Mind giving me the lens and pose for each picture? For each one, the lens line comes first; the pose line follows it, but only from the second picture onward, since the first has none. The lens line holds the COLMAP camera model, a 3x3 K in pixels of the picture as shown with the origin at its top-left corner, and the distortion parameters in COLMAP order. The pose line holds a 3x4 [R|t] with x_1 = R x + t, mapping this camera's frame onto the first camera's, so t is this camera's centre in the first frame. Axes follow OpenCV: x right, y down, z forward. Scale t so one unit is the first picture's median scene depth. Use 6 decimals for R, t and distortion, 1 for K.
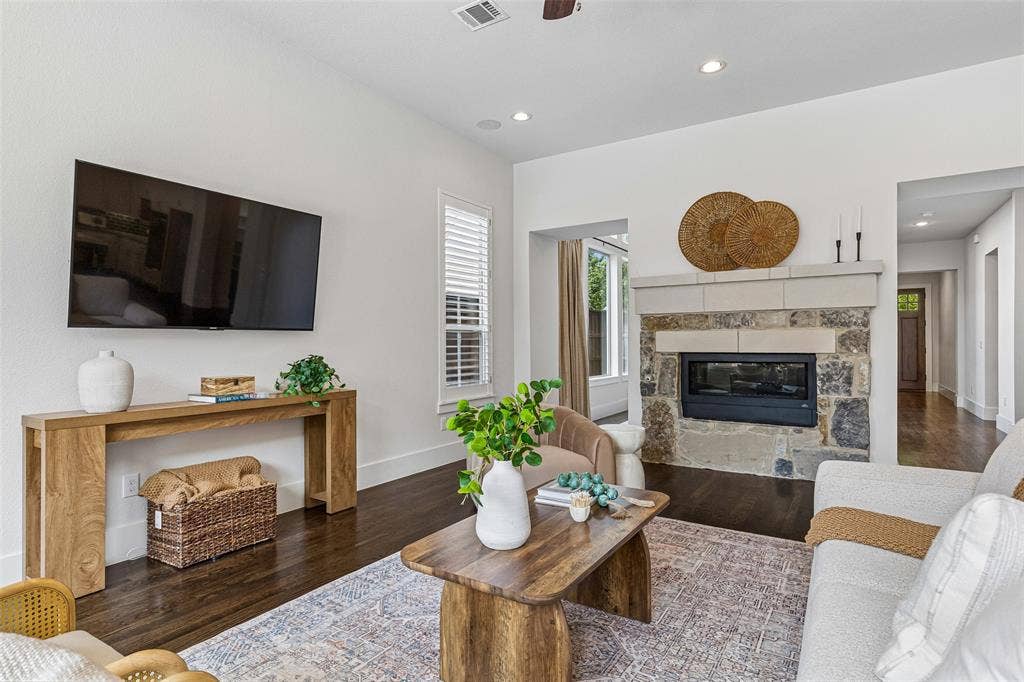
lens RADIAL K [[532.5, 0, 515.2], [0, 532.5, 340.9], [0, 0, 1]] dist [0.007564, 0.000399]
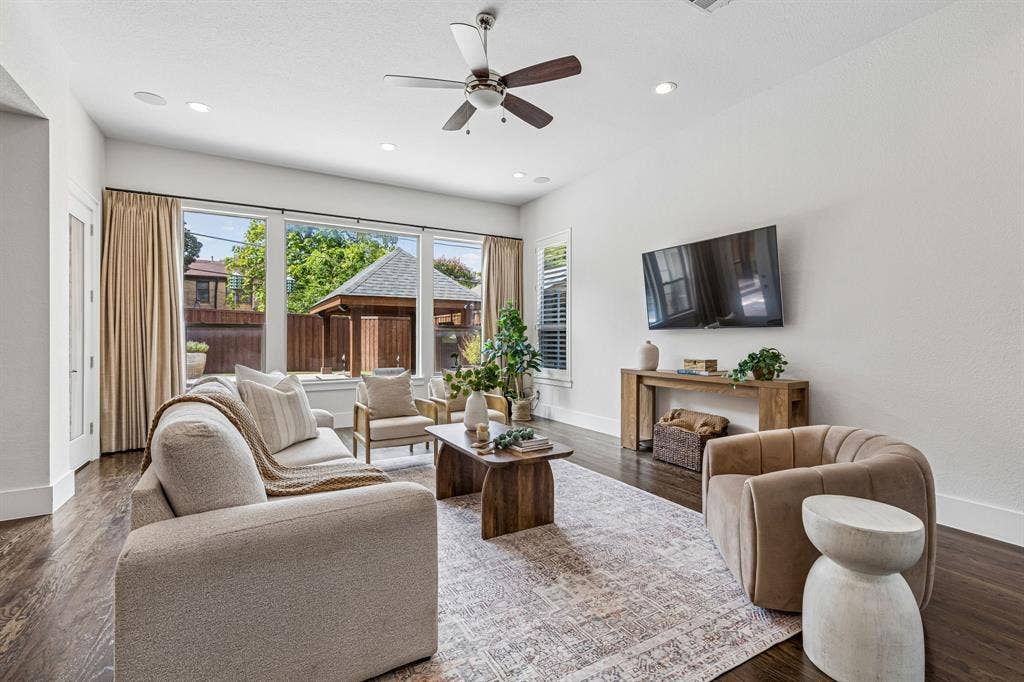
lens RADIAL K [[464.2, 0, 515.6], [0, 464.2, 339.2], [0, 0, 1]] dist [0.003460, -0.000700]
pose [[-0.453802, 0.008130, -0.891065, 0.900639], [-0.001935, 0.999947, 0.010109, -0.002144], [0.891100, 0.006312, -0.453763, 1.136611]]
